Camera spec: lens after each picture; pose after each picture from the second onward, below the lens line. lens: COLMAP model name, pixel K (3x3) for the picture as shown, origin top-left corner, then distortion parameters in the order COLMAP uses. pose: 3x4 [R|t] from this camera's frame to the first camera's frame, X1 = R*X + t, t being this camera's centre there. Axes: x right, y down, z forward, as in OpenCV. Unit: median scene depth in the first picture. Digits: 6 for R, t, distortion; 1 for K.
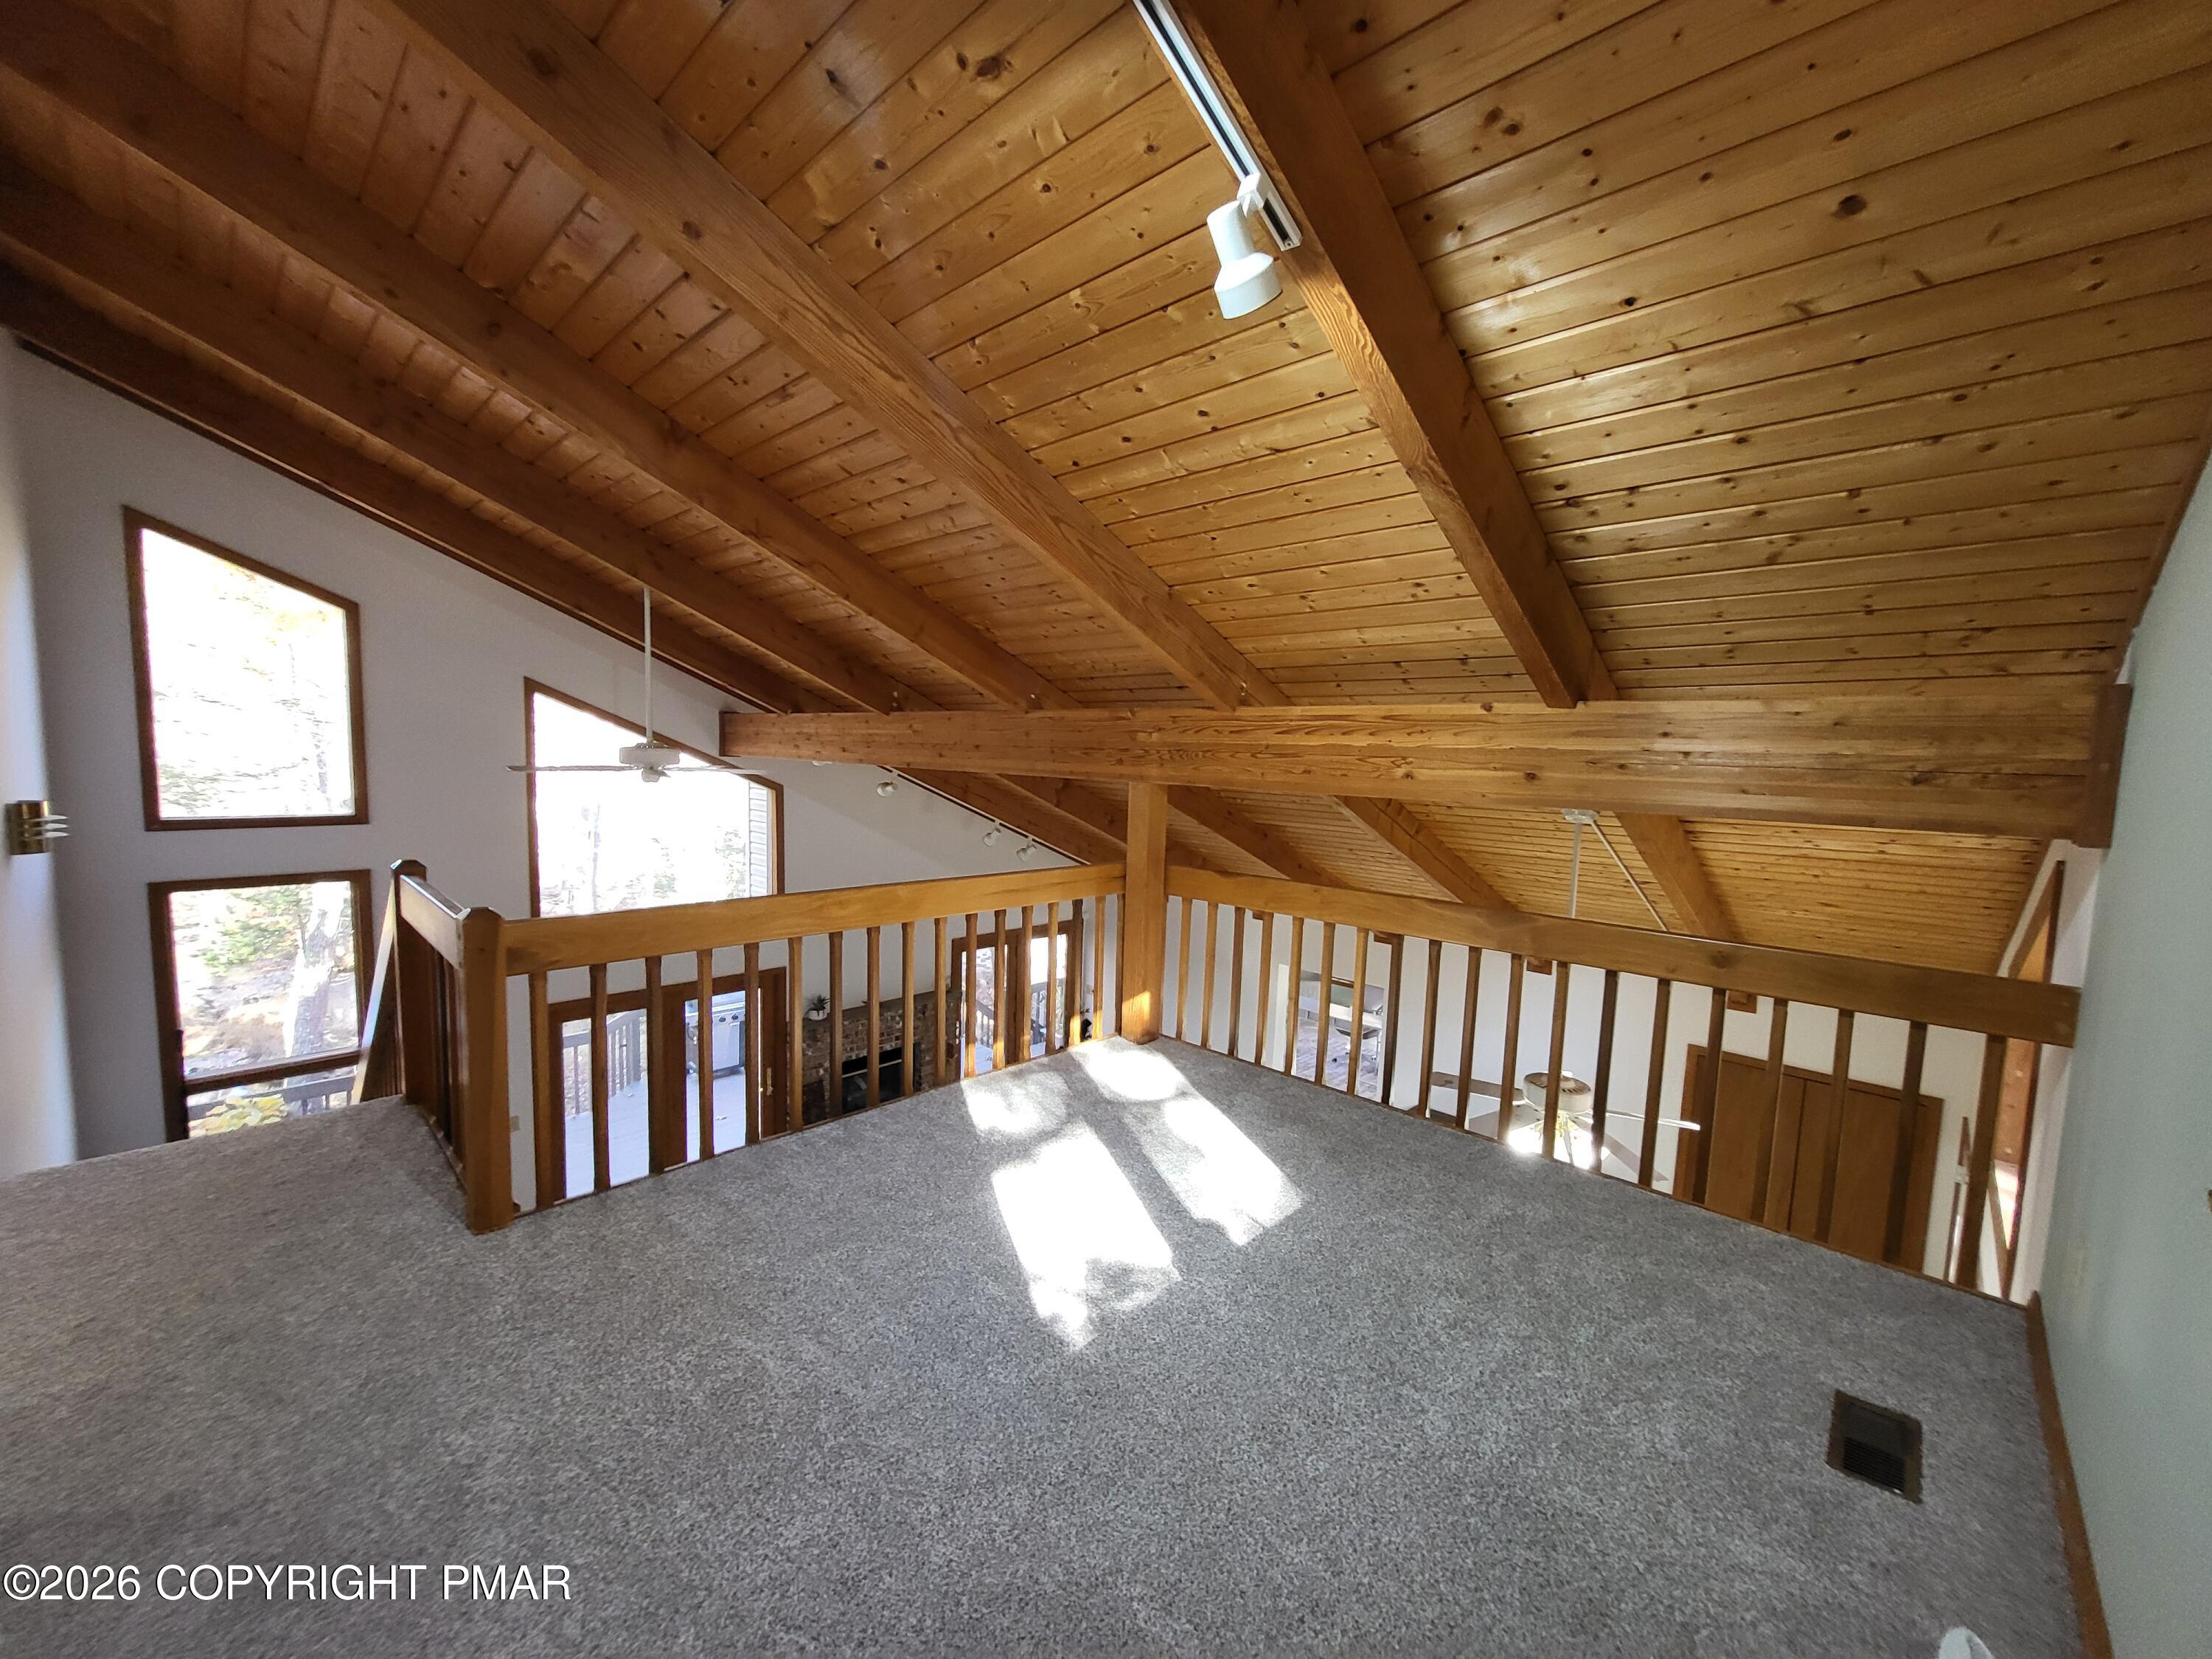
lens RADIAL K [[868.5, 0, 1117.4], [0, 868.5, 831.6], [0, 0, 1]] dist [0.000013, 0.000038]
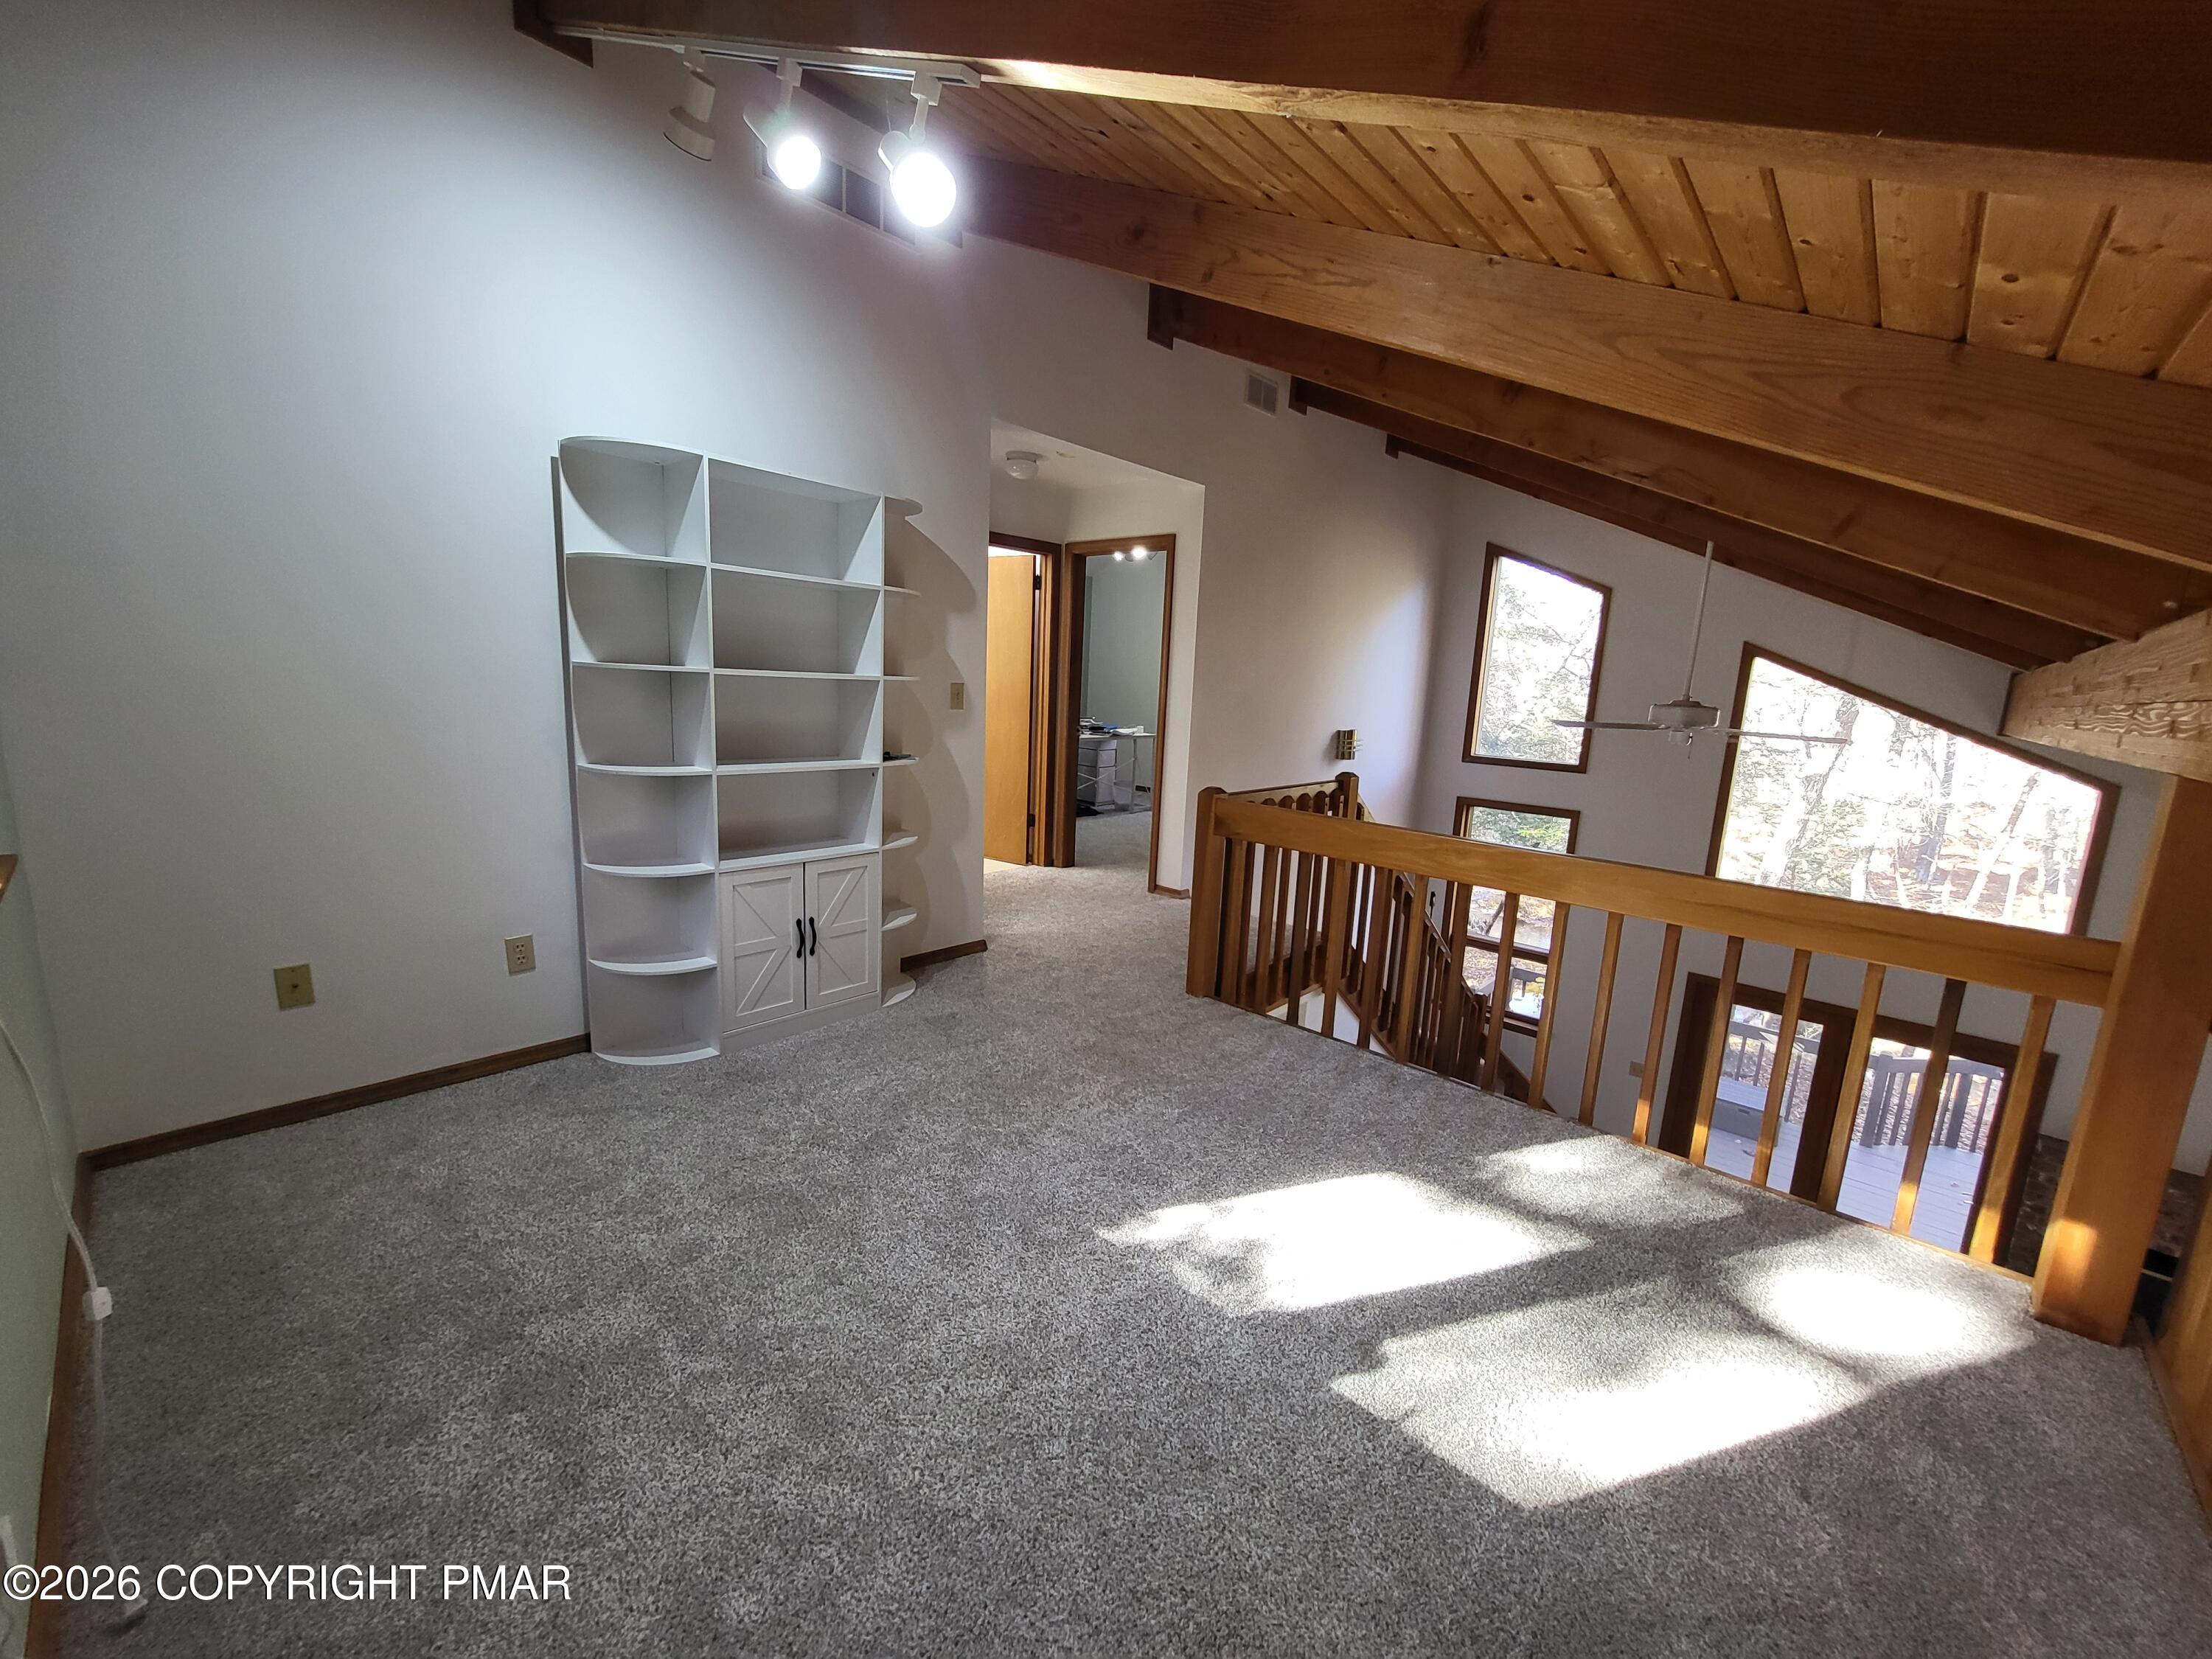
lens RADIAL K [[868.5, 0, 1117.4], [0, 868.5, 831.6], [0, 0, 1]] dist [0.000013, 0.000038]
pose [[0.016336, 0.144965, -0.989302, 0.549308], [-0.135619, 0.980611, 0.141452, -0.021239], [0.990626, 0.131858, 0.035680, 0.541198]]
